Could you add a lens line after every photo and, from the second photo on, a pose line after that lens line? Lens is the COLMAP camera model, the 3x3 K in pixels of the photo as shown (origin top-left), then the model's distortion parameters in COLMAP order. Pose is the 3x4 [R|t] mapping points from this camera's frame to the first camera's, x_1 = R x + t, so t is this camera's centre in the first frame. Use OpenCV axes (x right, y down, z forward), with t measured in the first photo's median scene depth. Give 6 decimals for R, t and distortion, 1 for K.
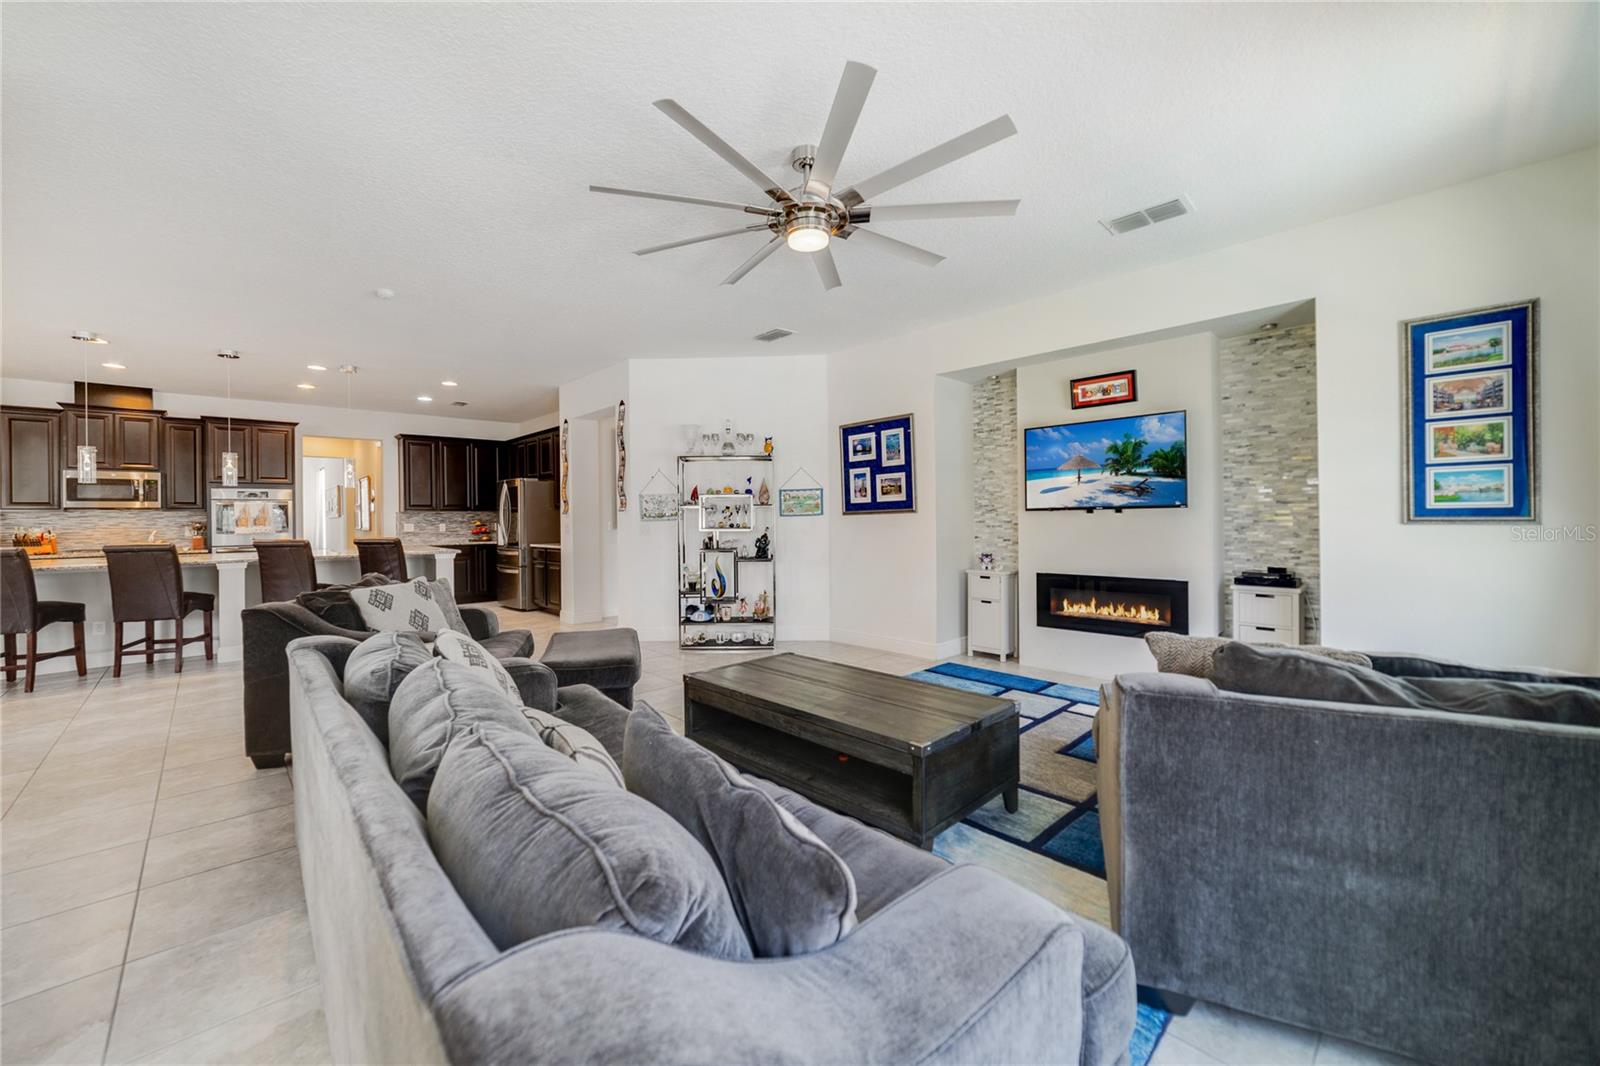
lens RADIAL K [[636.4, 0, 800.0], [0, 636.4, 533.0], [0, 0, 1]] dist [-0.017887, -0.000075]
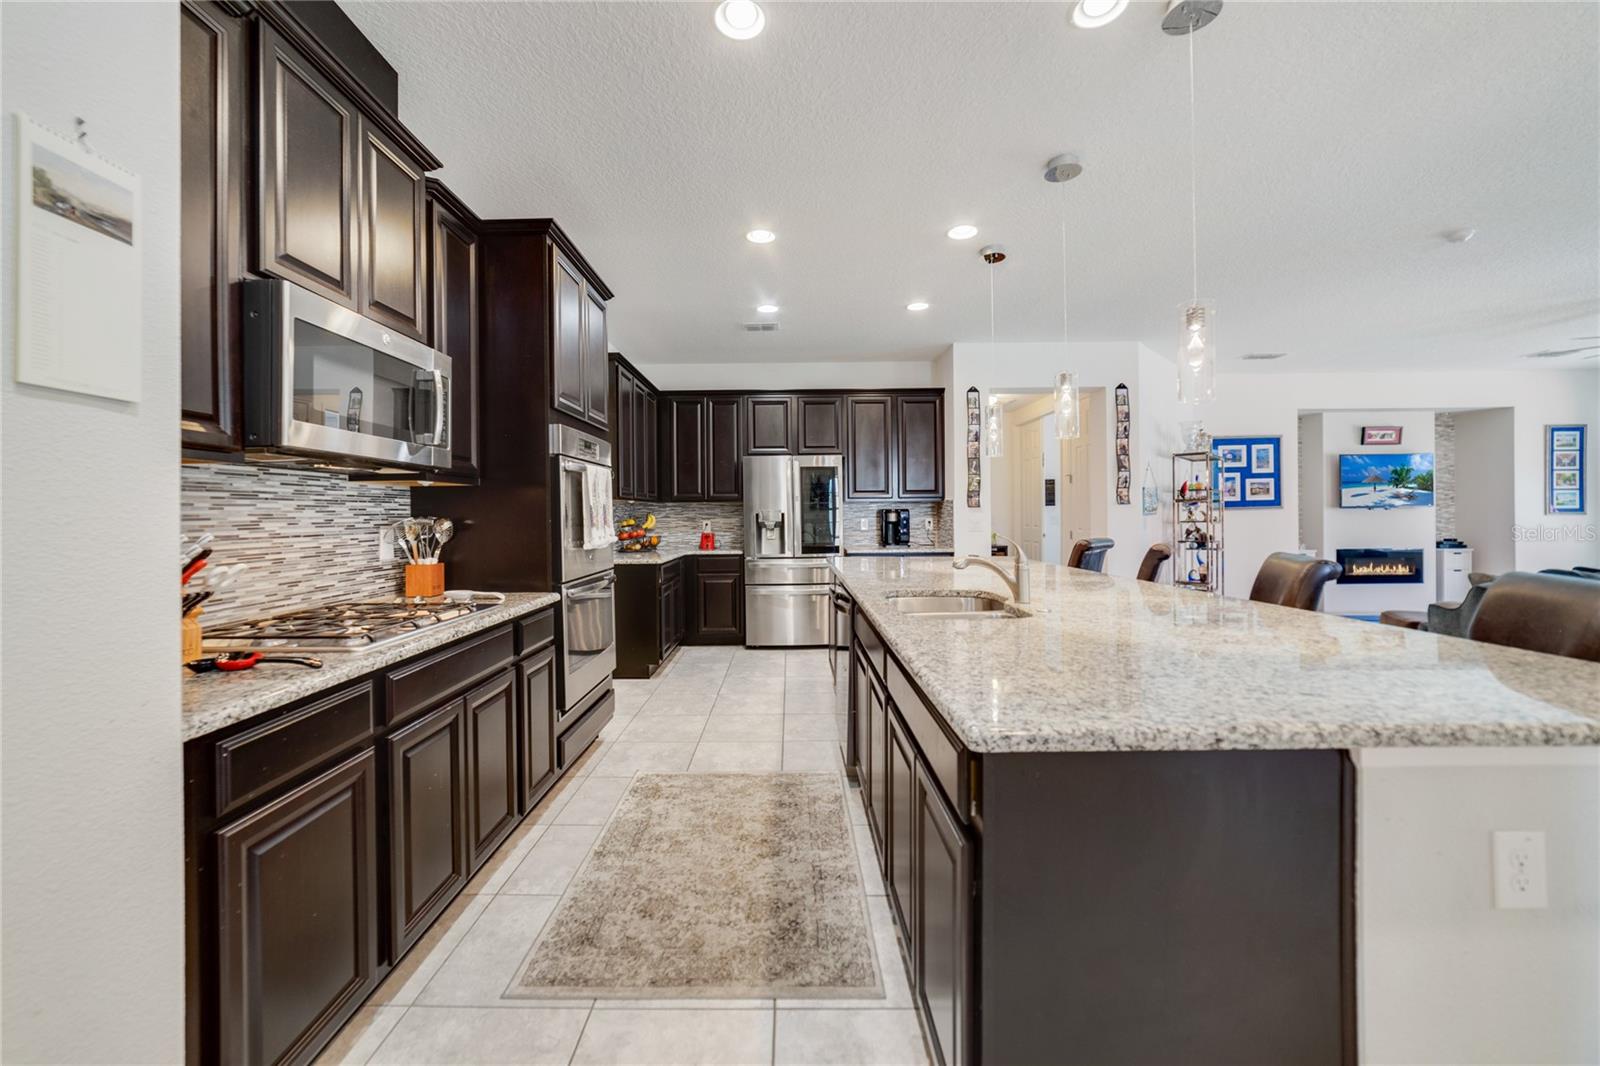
lens RADIAL K [[608.2, 0, 800.0], [0, 608.2, 533.0], [0, 0, 1]] dist [0.000390, 0.000127]
pose [[0.683893, -0.018100, 0.729358, -1.663461], [0.017887, 0.999808, 0.008039, -0.011565], [-0.729363, 0.007548, 0.684085, 0.991431]]
